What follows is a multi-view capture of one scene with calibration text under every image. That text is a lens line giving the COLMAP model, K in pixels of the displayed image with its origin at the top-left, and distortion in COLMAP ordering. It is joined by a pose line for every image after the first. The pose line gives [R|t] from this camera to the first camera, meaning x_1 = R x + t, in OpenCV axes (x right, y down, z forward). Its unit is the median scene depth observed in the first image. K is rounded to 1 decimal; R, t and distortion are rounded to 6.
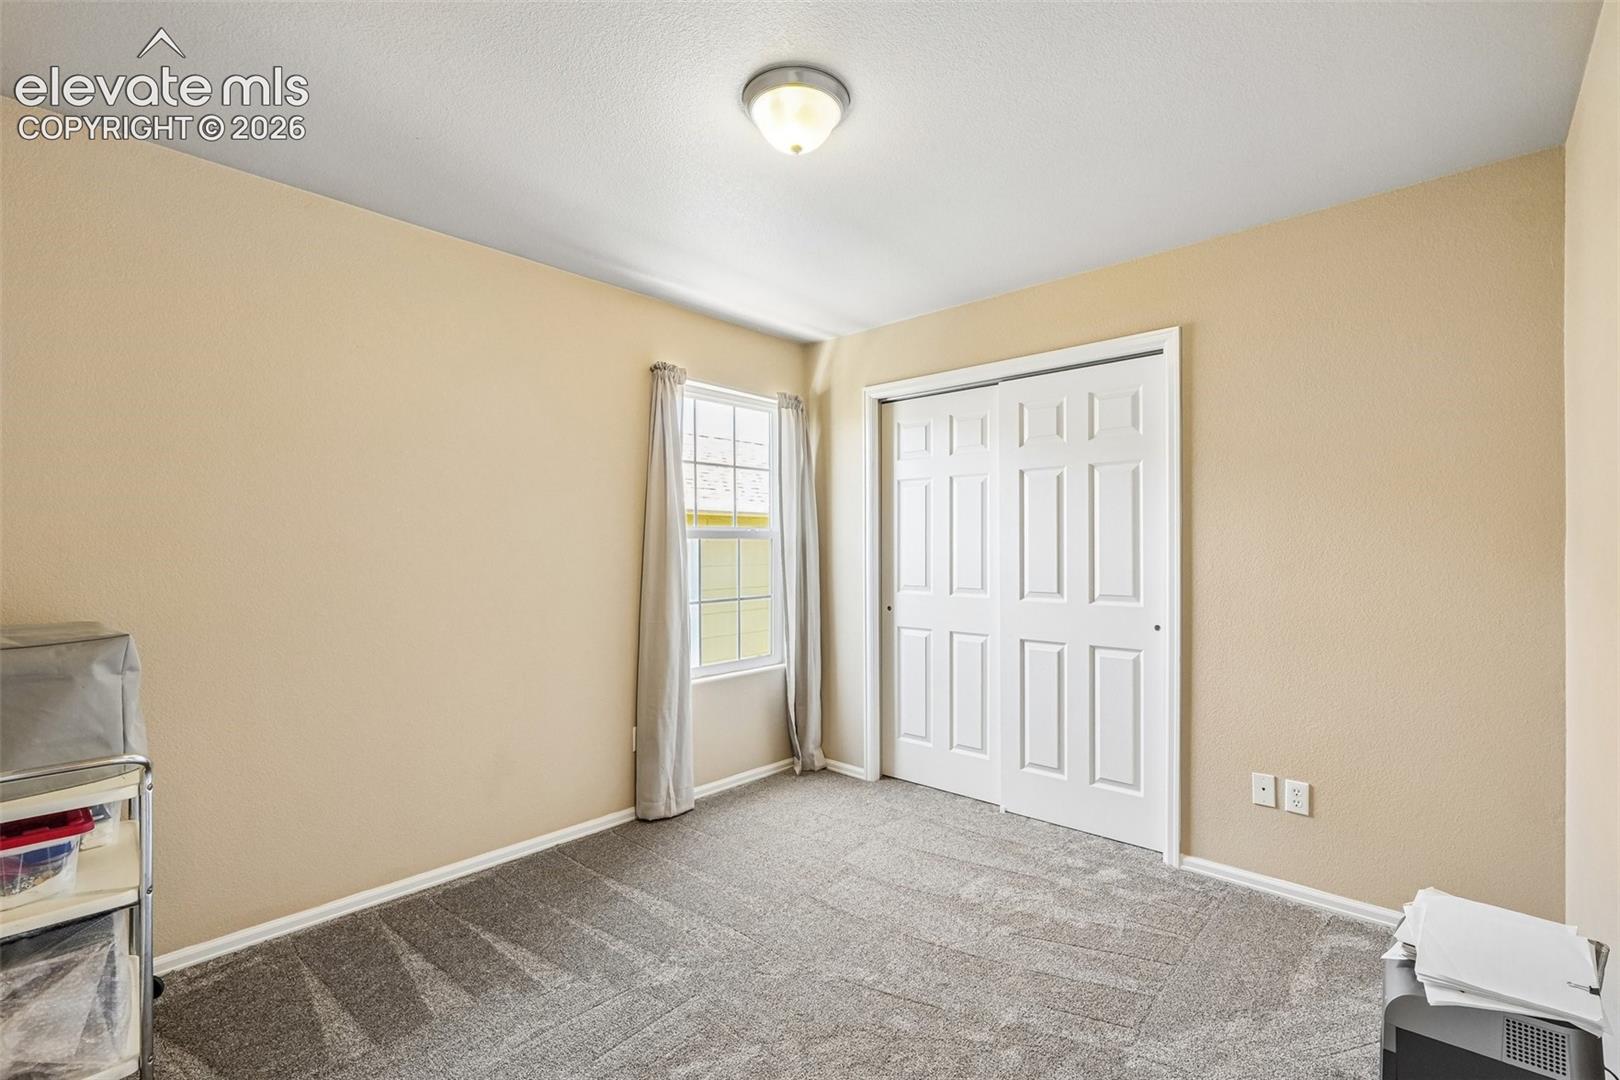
lens RADIAL K [[696.7, 0, 811.8], [0, 696.7, 543.5], [0, 0, 1]] dist [0.000085, 0.000116]
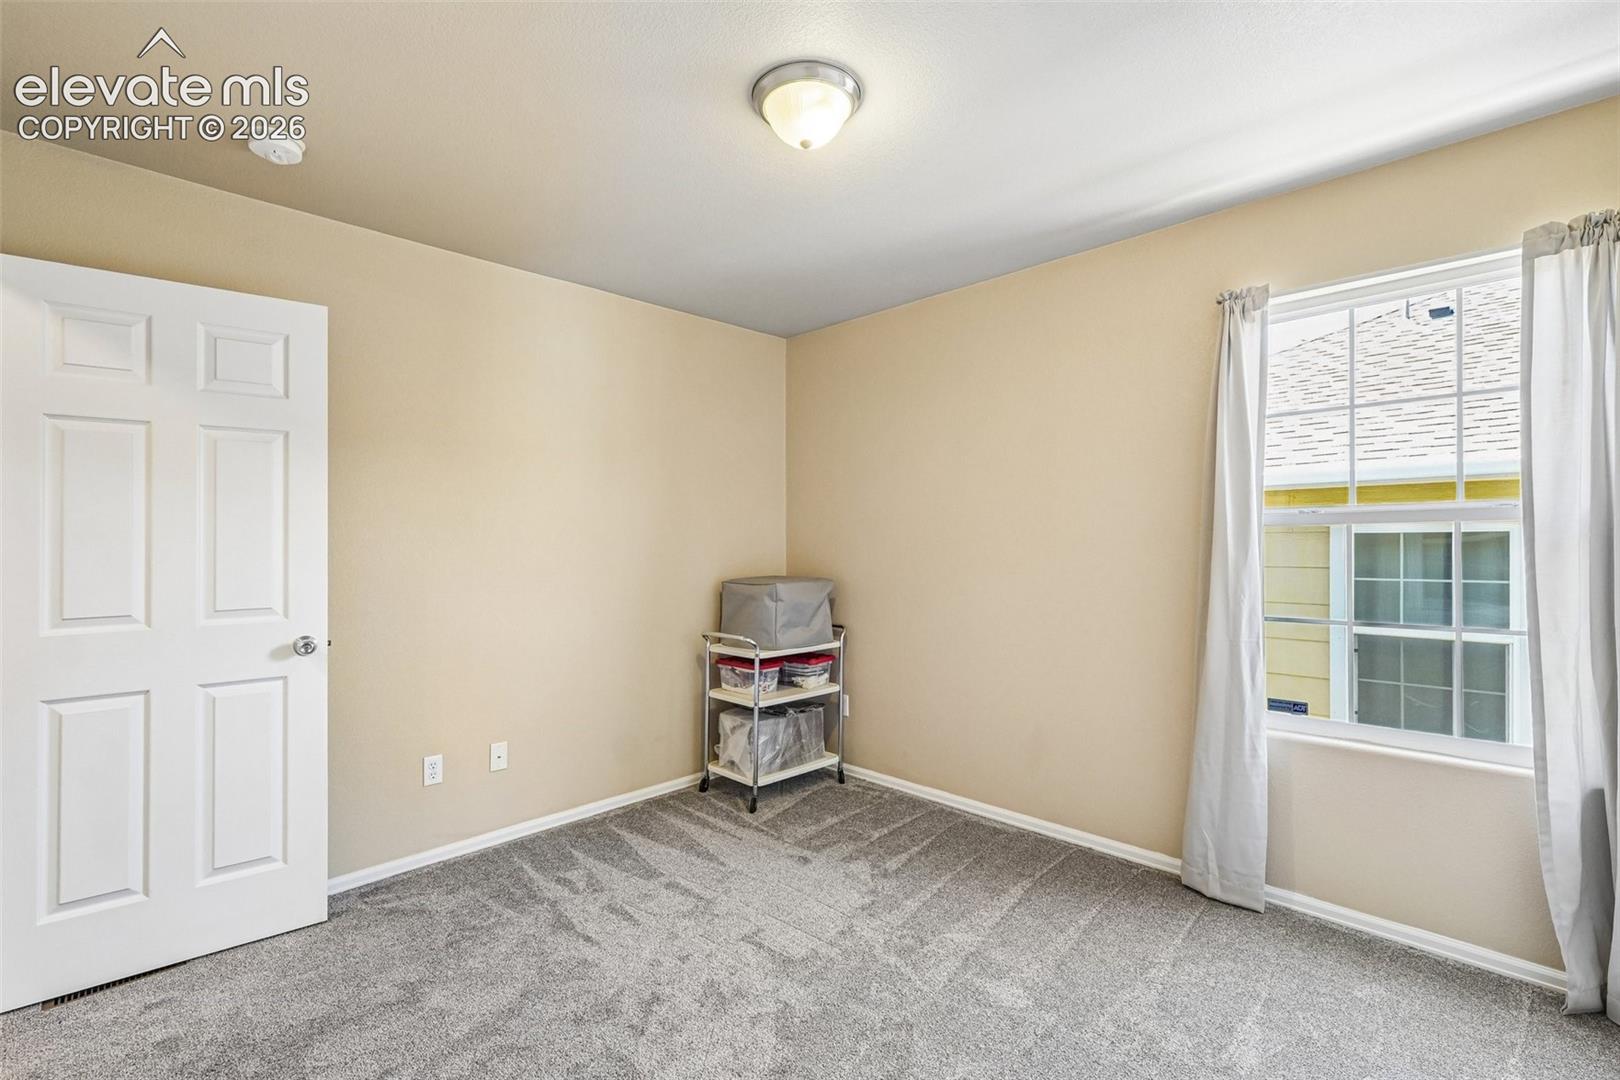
lens RADIAL K [[695.4, 0, 811.3], [0, 695.4, 532.8], [0, 0, 1]] dist [-0.000609, 0.000003]
pose [[-0.016498, -0.008655, -0.999826, 0.625091], [0.011777, 0.999891, -0.008850, 0.000182], [0.999795, -0.011921, -0.016394, 0.654708]]
